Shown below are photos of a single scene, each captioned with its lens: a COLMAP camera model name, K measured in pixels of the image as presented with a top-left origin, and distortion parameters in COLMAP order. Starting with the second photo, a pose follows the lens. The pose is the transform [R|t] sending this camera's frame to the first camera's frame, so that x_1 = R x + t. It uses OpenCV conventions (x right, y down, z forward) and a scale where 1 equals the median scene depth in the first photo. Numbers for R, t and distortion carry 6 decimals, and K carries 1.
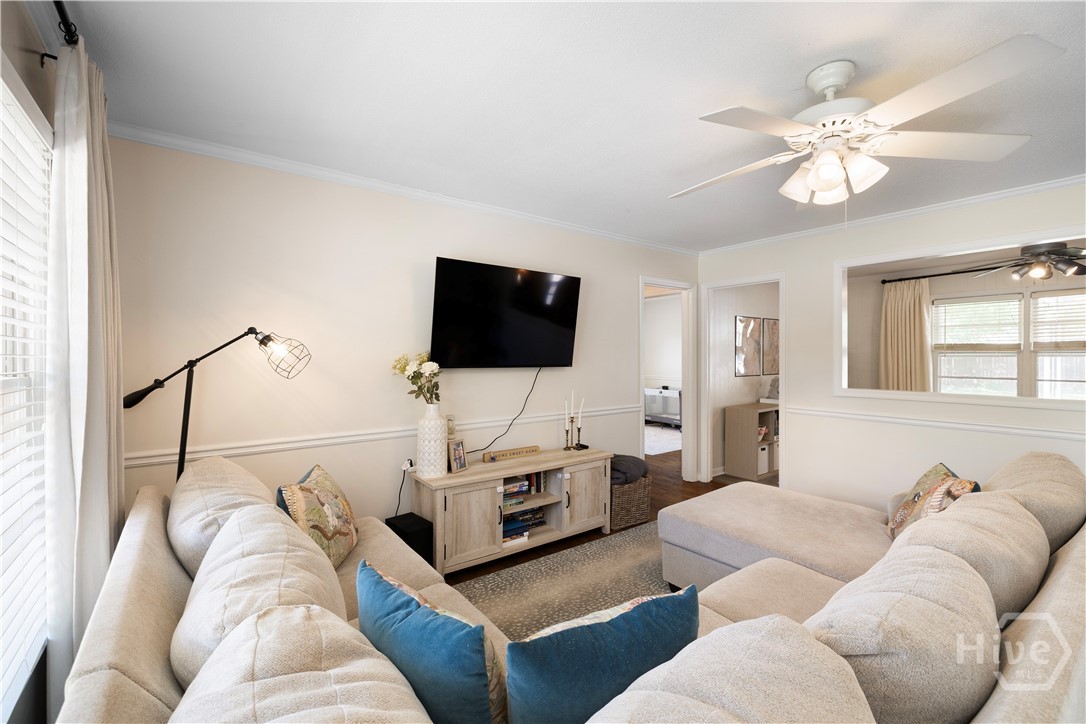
lens RADIAL K [[470.6, 0, 544.1], [0, 470.6, 350.7], [0, 0, 1]] dist [0.002591, -0.000275]
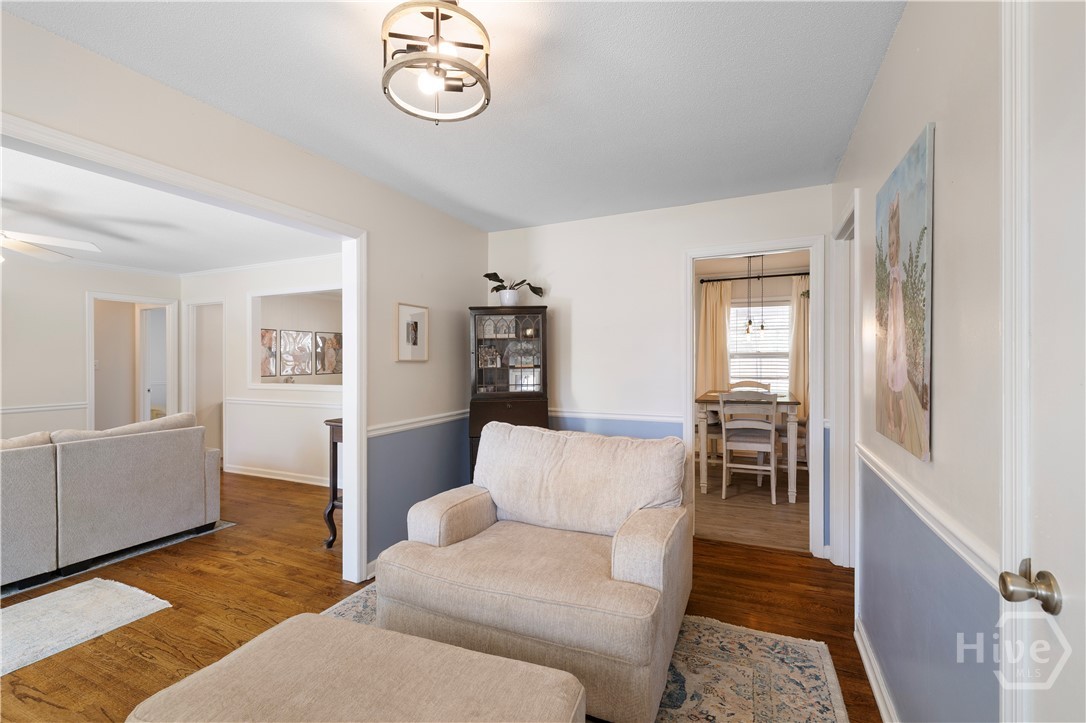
lens RADIAL K [[472.8, 0, 543.0], [0, 472.8, 361.5], [0, 0, 1]] dist [0.000140, -0.000146]
pose [[0.879190, -0.004986, 0.476445, 0.802512], [-0.001231, 0.999918, 0.012736, -0.003499], [-0.476470, -0.011784, 0.879112, -0.714048]]
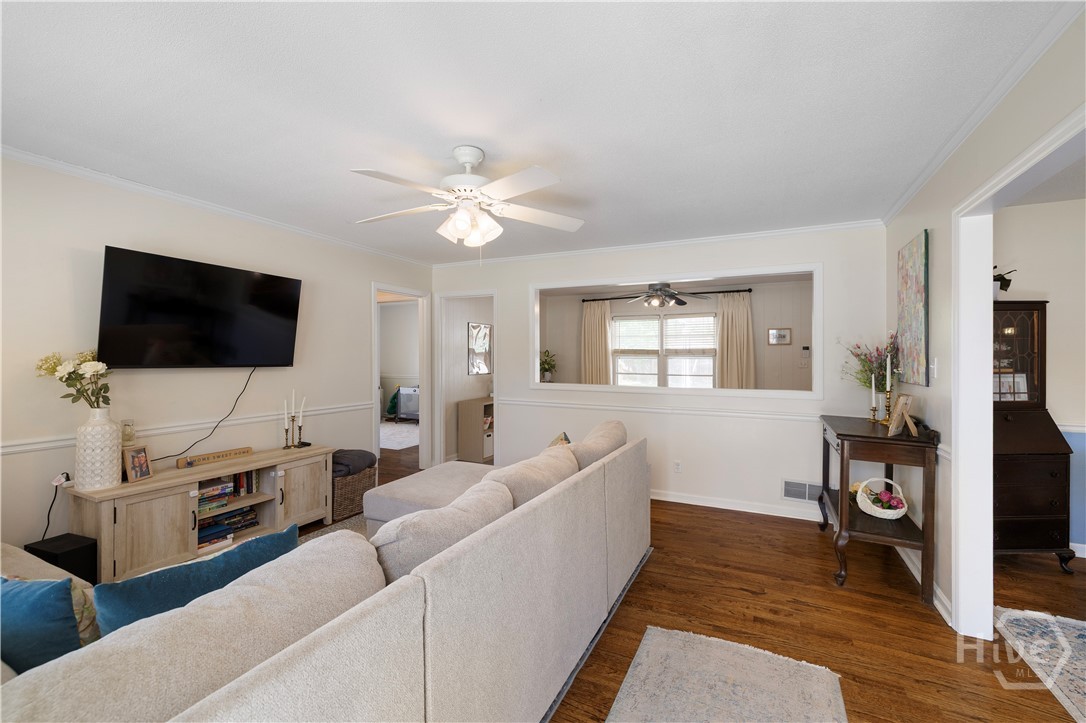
lens RADIAL K [[460.0, 0, 554.0], [0, 460.0, 355.5], [0, 0, 1]] dist [0.000540, -0.000096]
pose [[0.884693, 0.008362, 0.466099, 0.103252], [-0.012624, 0.999902, 0.006023, -0.003573], [-0.466003, -0.011213, 0.884712, -0.155962]]
